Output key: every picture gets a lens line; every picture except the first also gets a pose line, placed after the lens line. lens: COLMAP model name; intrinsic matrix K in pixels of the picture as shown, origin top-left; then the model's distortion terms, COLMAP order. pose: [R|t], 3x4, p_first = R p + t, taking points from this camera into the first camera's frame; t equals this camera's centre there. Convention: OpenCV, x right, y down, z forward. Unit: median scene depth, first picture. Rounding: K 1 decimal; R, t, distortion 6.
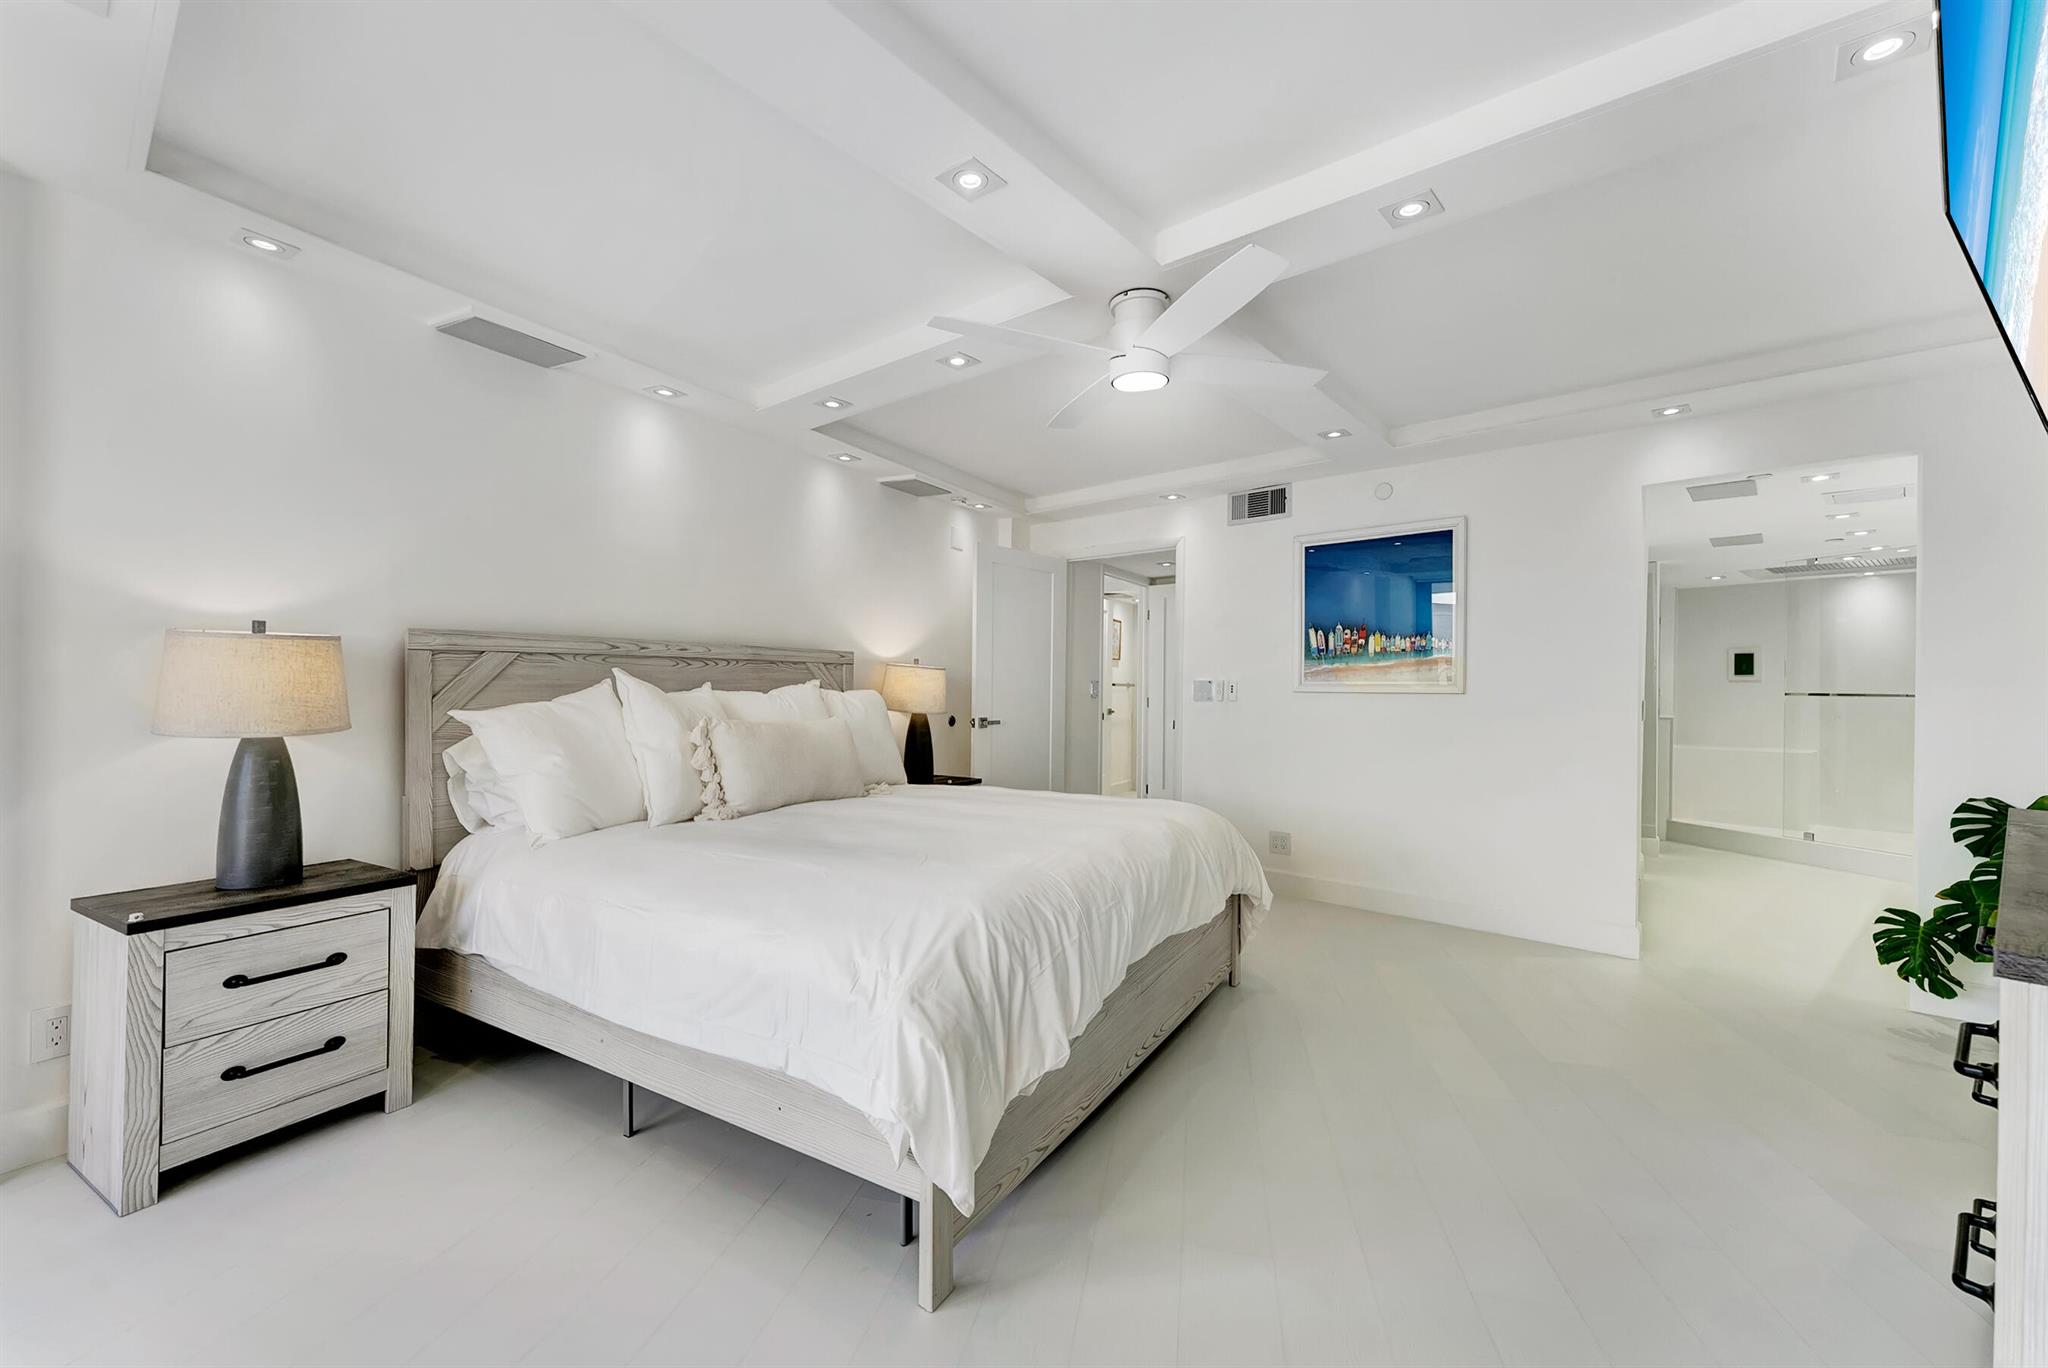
lens RADIAL K [[817.2, 0, 1027.9], [0, 817.2, 689.2], [0, 0, 1]] dist [-0.000273, 0.000405]
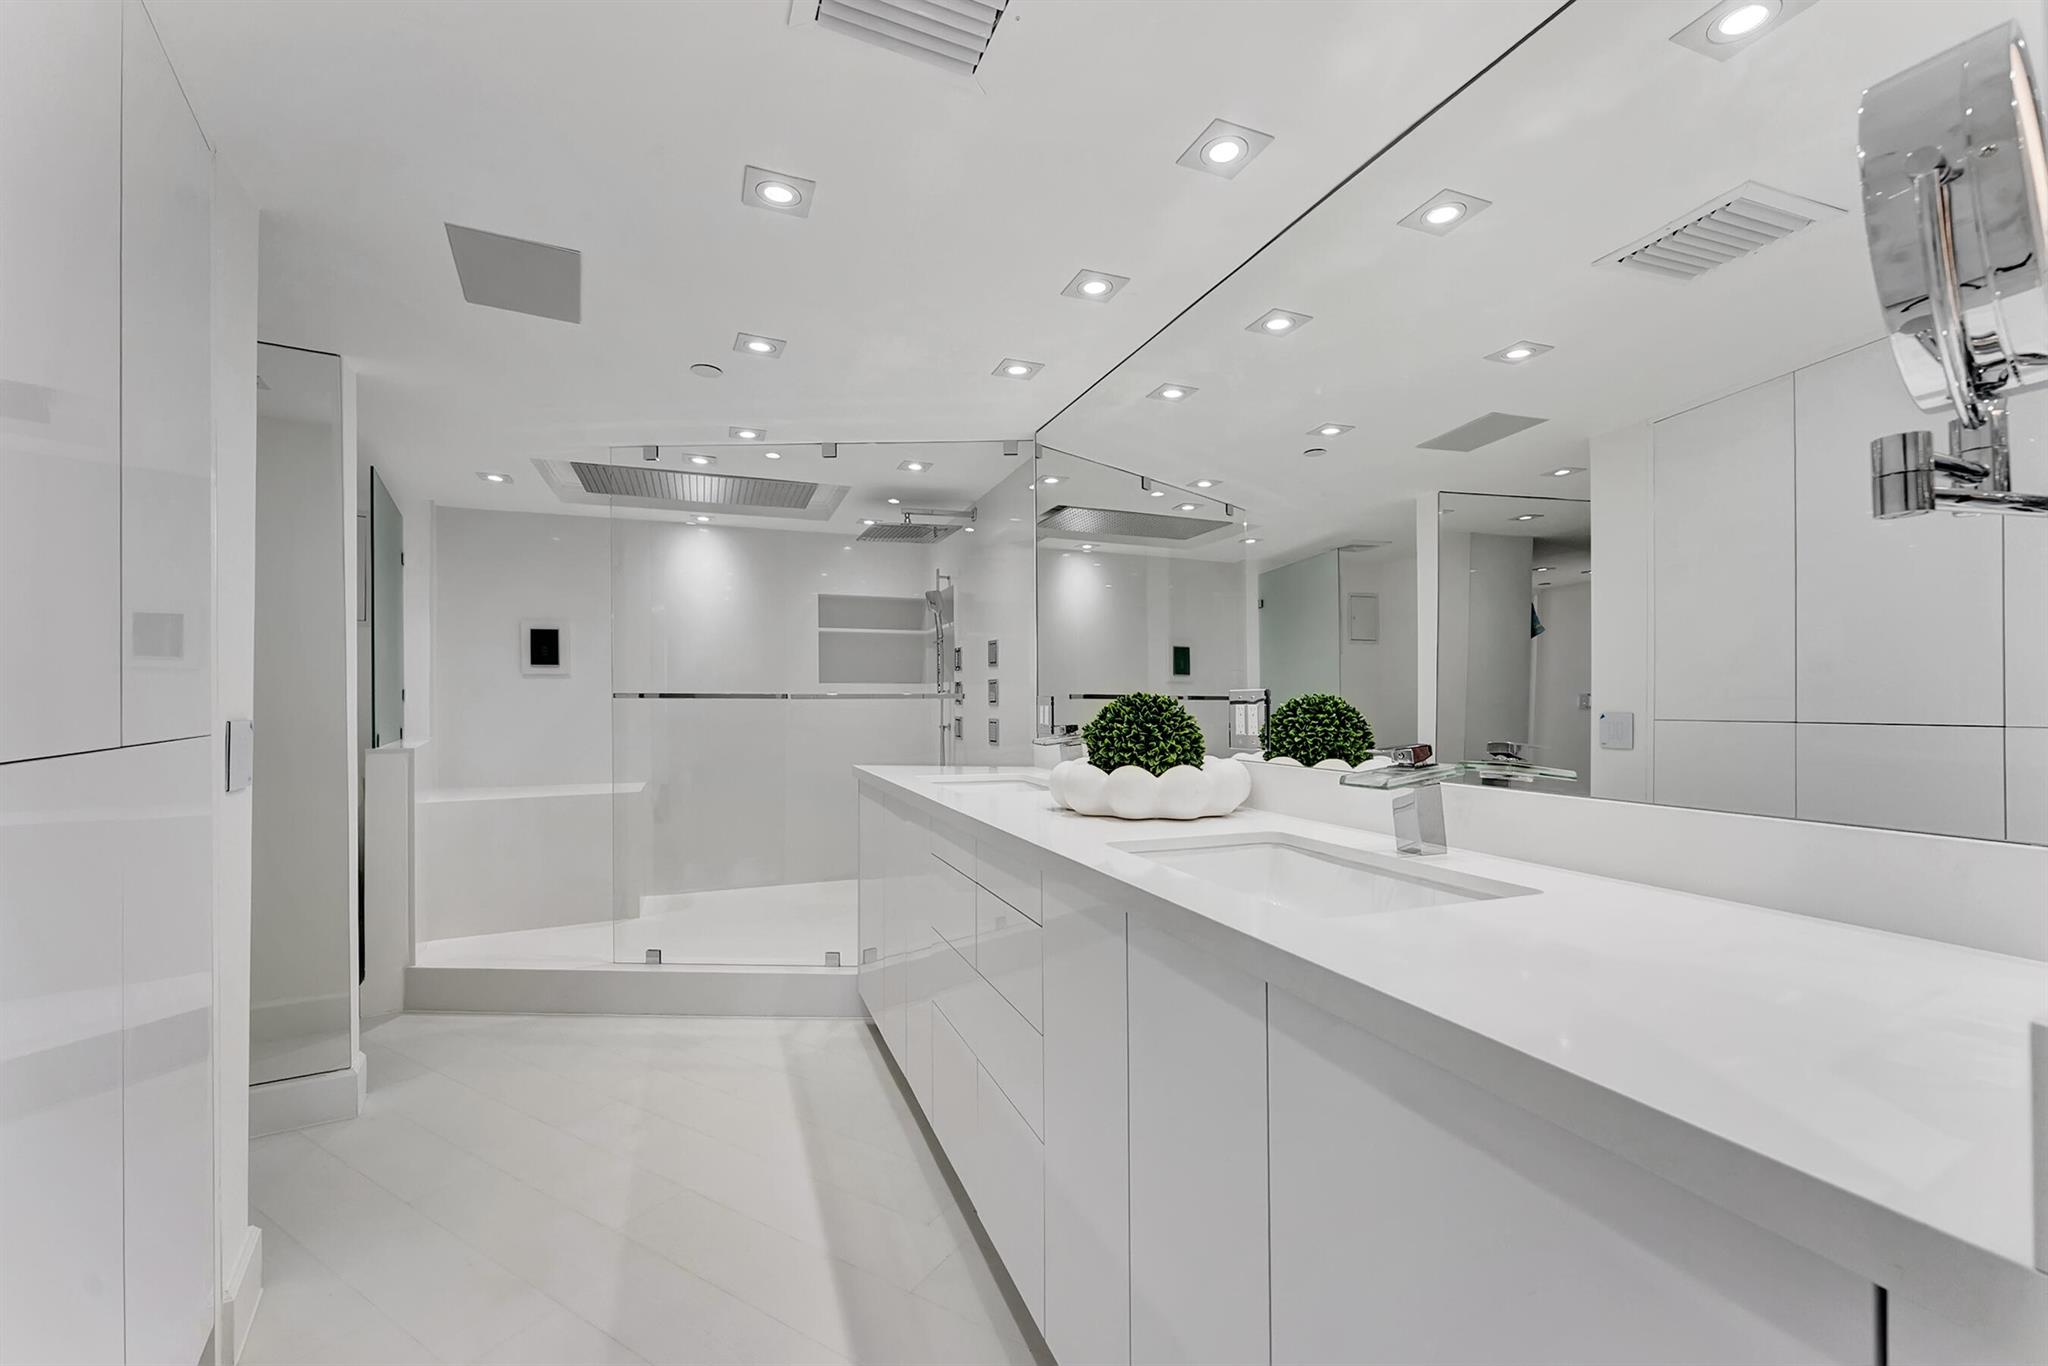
lens RADIAL K [[817.2, 0, 1027.9], [0, 817.2, 688.2], [0, 0, 1]] dist [-0.000273, 0.000405]
pose [[0.305456, -0.001881, 0.952204, 0.419967], [0.005658, 0.999984, 0.000160, 0.001265], [-0.952189, 0.005339, 0.305461, 0.486845]]
